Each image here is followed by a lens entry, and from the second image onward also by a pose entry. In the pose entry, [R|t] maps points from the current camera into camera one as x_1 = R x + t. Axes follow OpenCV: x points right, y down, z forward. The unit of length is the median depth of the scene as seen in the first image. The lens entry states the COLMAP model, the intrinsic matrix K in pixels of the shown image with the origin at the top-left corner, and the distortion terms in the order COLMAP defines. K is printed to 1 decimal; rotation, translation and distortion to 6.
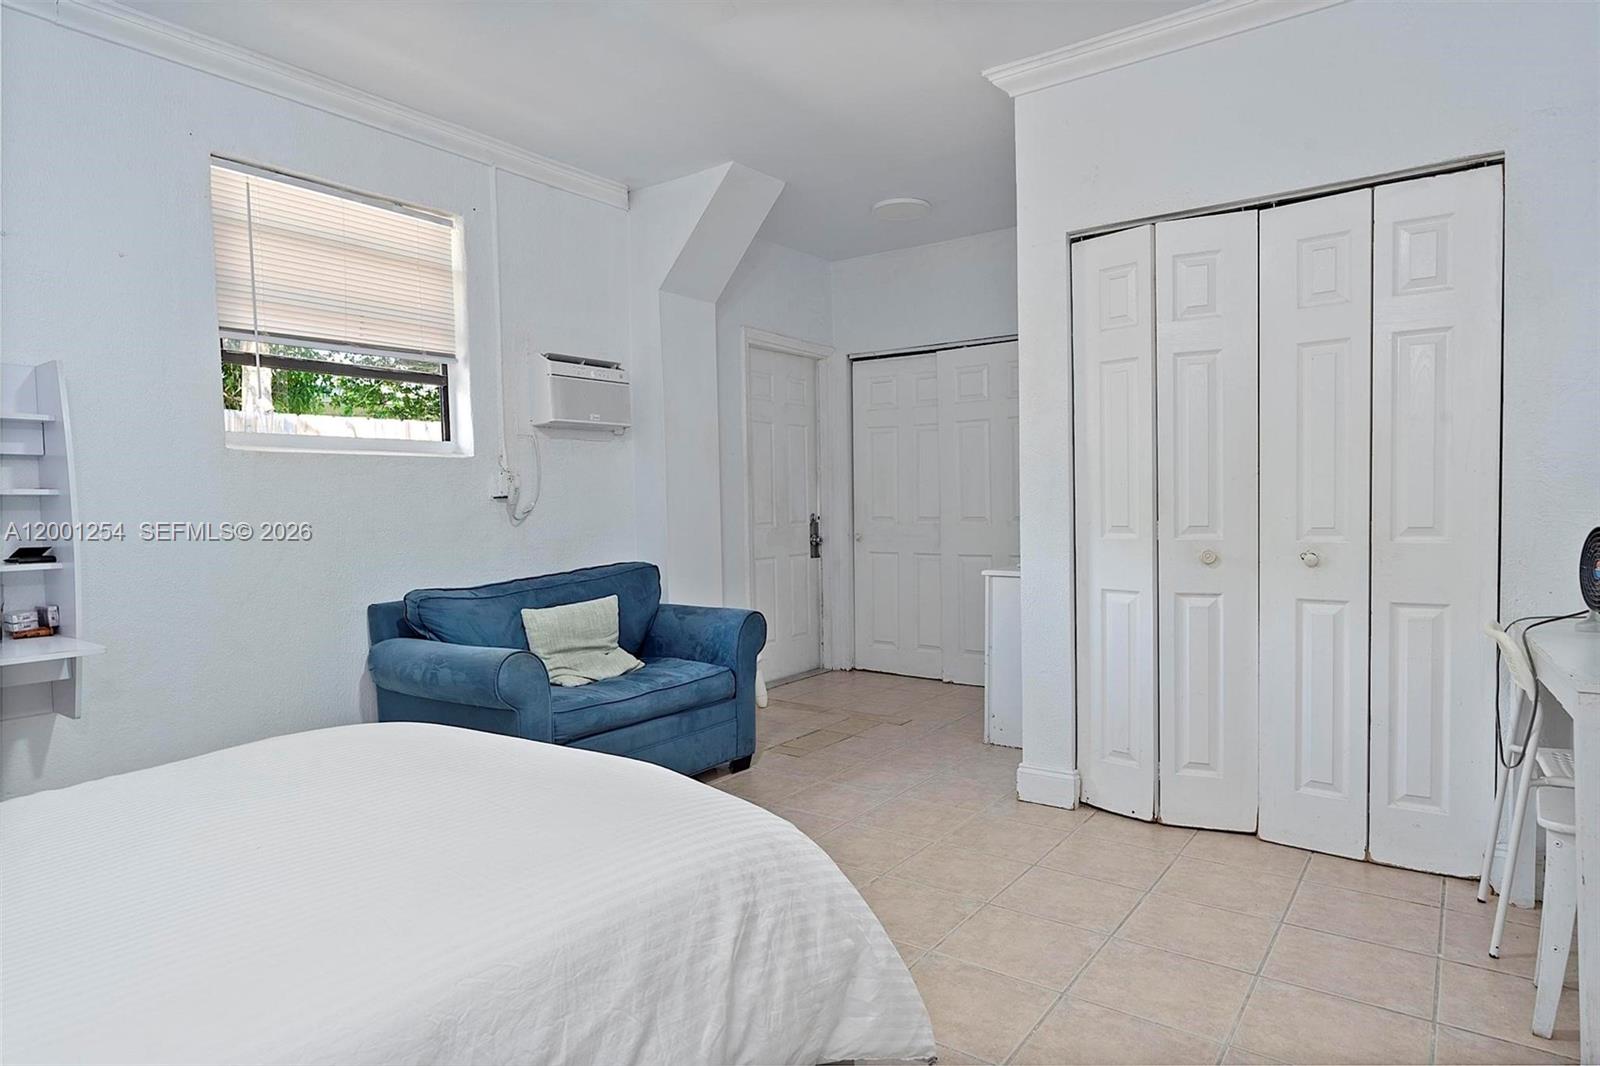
lens RADIAL K [[929.1, 0, 798.9], [0, 929.1, 518.1], [0, 0, 1]] dist [-0.003123, 0.001306]
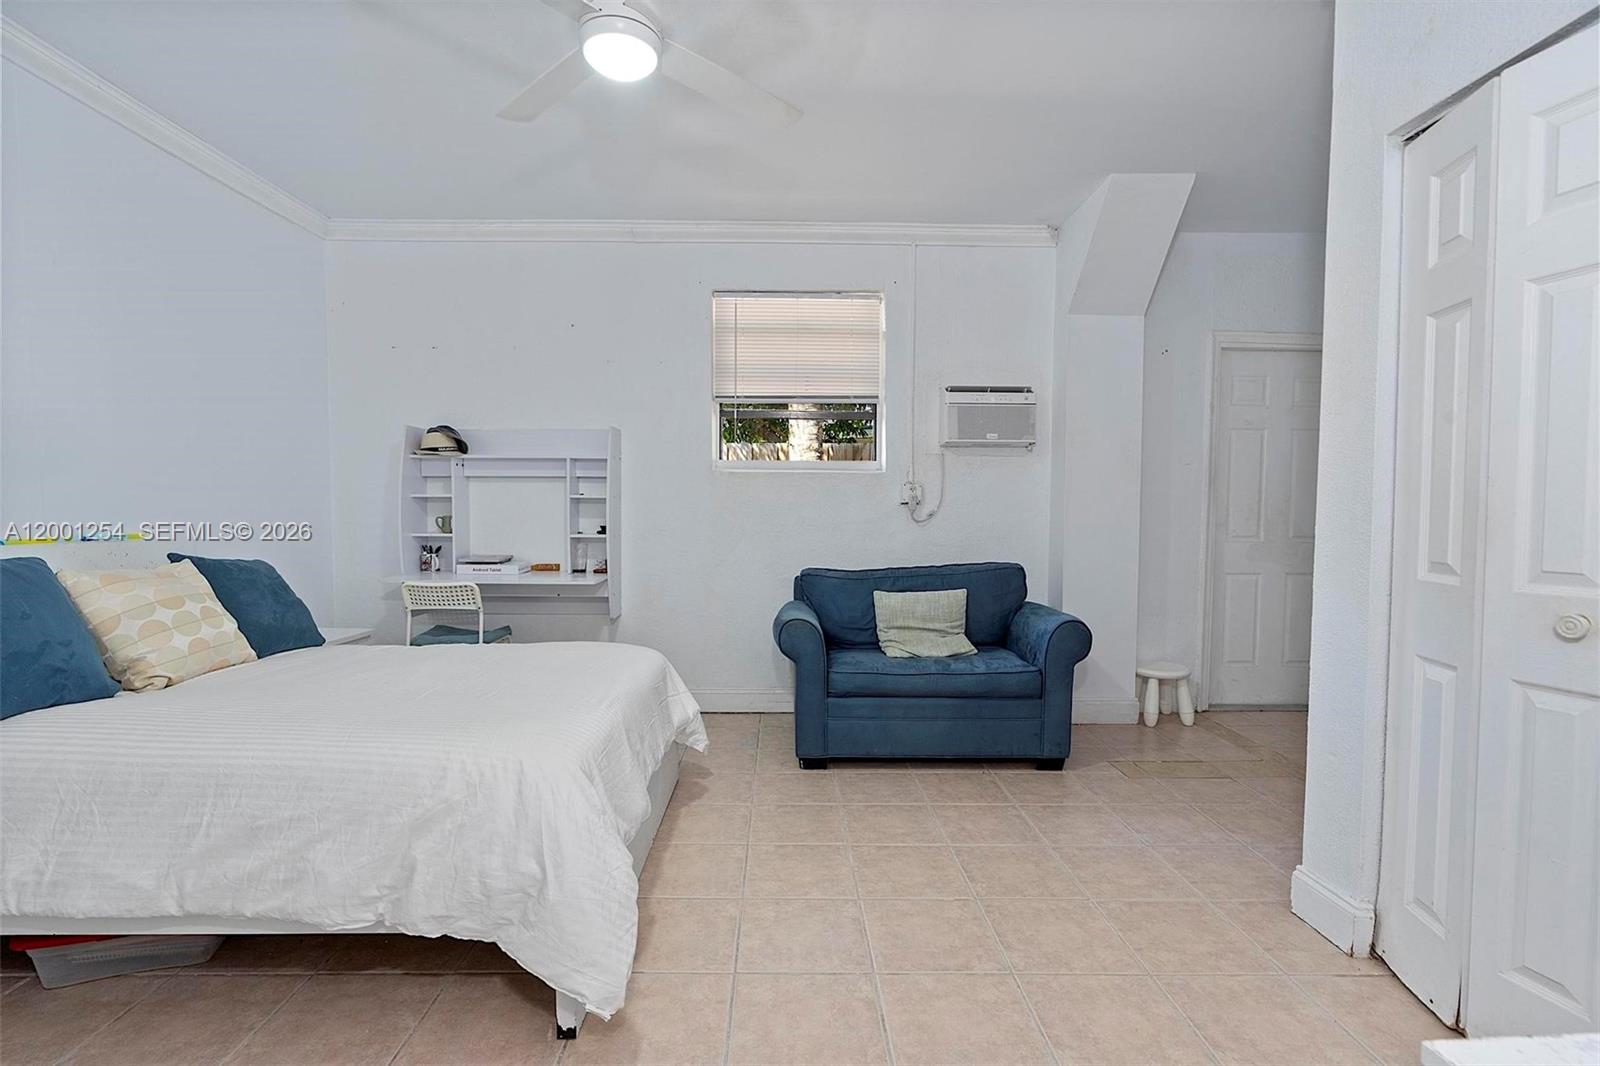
lens RADIAL K [[736.4, 0, 798.8], [0, 736.4, 522.7], [0, 0, 1]] dist [-0.004312, 0.003598]
pose [[0.603674, 0.038352, -0.796309, 0.416131], [-0.033522, 0.999180, 0.022710, -0.014479], [0.796527, 0.012984, 0.604464, 0.276835]]
